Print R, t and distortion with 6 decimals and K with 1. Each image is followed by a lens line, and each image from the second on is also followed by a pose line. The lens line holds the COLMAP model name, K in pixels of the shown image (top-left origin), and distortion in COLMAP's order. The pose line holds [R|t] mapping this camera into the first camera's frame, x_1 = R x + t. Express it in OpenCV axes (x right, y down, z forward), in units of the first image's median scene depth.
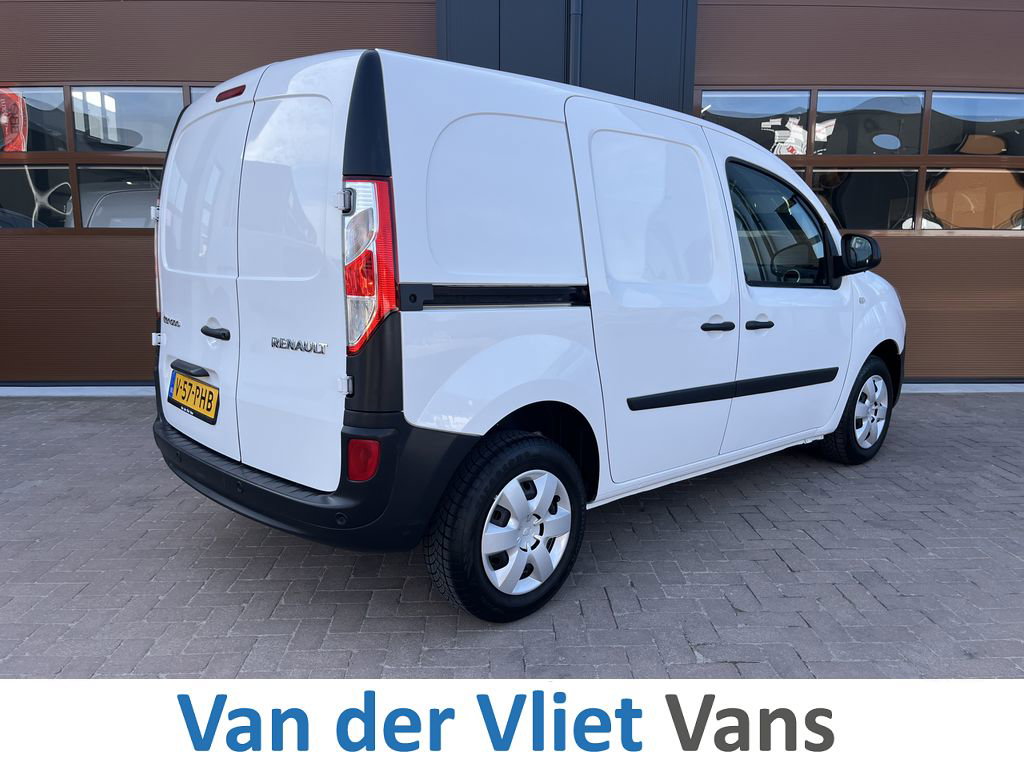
lens RADIAL K [[800.5, 0, 505.4], [0, 800.5, 382.8], [0, 0, 1]] dist [0.078602, -0.088650]
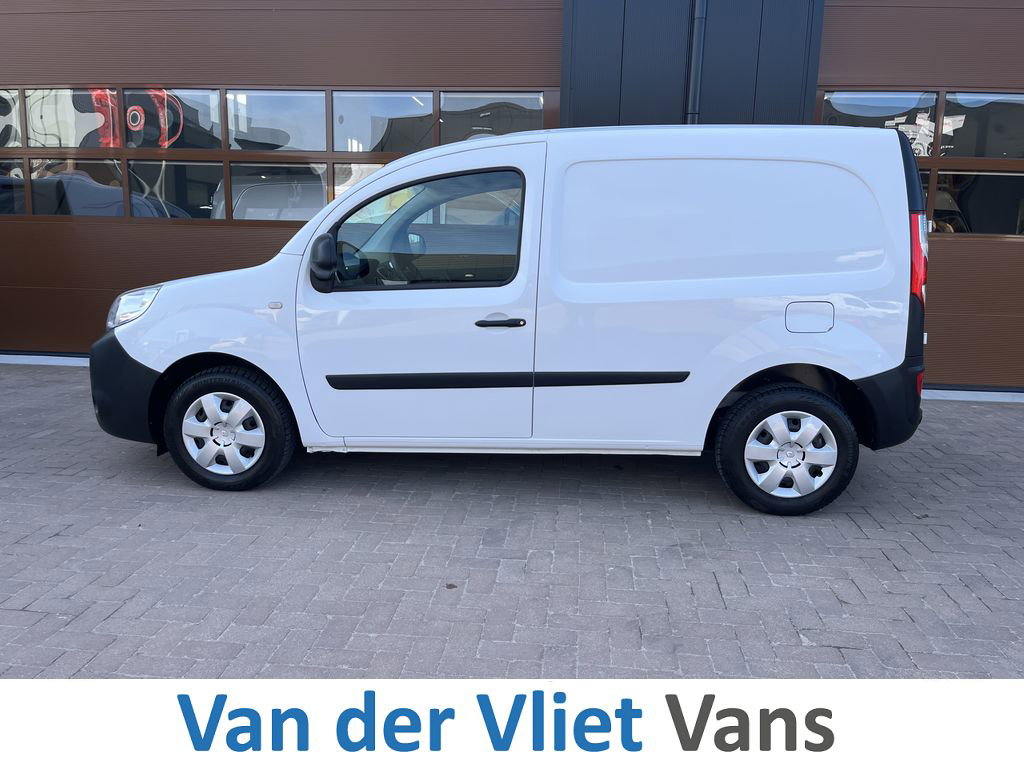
lens RADIAL K [[800.5, 0, 505.4], [0, 800.5, 382.8], [0, 0, 1]] dist [0.078602, -0.088650]
pose [[0.992464, 0.041961, -0.115128, -0.037943], [-0.040325, 0.999050, 0.016511, -0.005261], [0.115711, -0.011744, 0.993213, -0.097191]]
